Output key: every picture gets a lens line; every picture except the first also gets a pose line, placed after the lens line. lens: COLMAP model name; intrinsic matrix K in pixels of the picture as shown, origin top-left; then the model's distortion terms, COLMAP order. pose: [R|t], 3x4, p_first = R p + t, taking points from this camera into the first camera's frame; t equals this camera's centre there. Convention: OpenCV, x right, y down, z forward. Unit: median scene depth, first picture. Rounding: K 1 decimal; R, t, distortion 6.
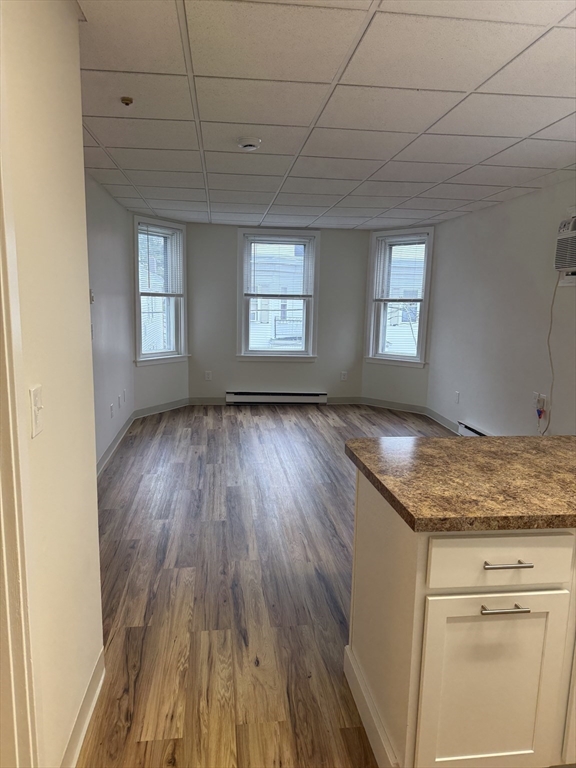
lens RADIAL K [[533.2, 0, 288.0], [0, 533.2, 384.0], [0, 0, 1]] dist [0.187940, -0.254015]
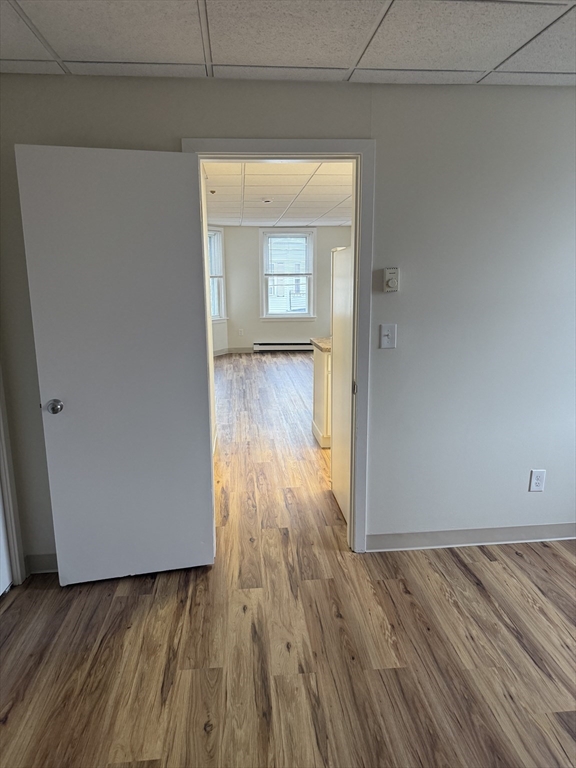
lens RADIAL K [[533.2, 0, 288.0], [0, 533.2, 384.0], [0, 0, 1]] dist [0.187940, -0.254015]
pose [[0.999099, -0.021534, -0.036572, 0.064215], [0.023190, 0.998697, 0.045461, 0.143984], [0.035545, -0.046268, 0.998296, -1.039285]]
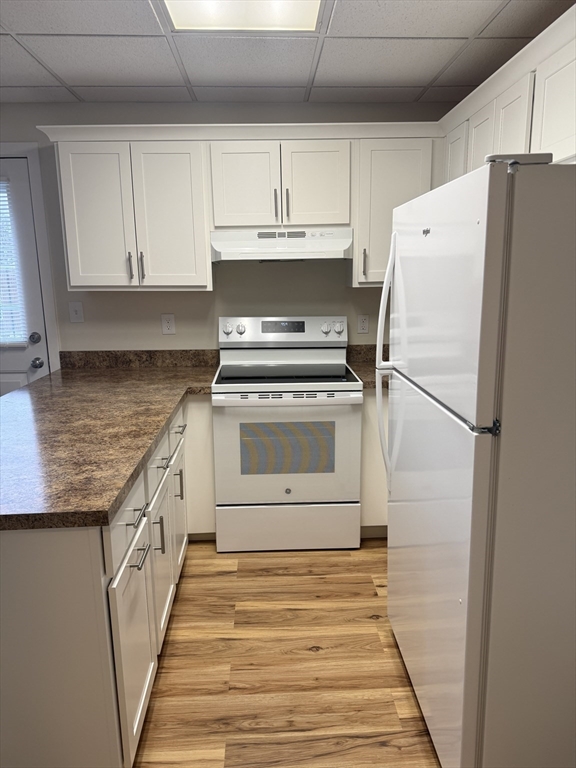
lens RADIAL K [[558.0, 0, 288.0], [0, 558.0, 384.0], [0, 0, 1]] dist [-0.000983, -0.004289]
pose [[0.088153, -0.220536, 0.971387, -0.284805], [0.172159, 0.963881, 0.203208, -0.043585], [-0.981117, 0.149320, 0.122936, 0.275069]]
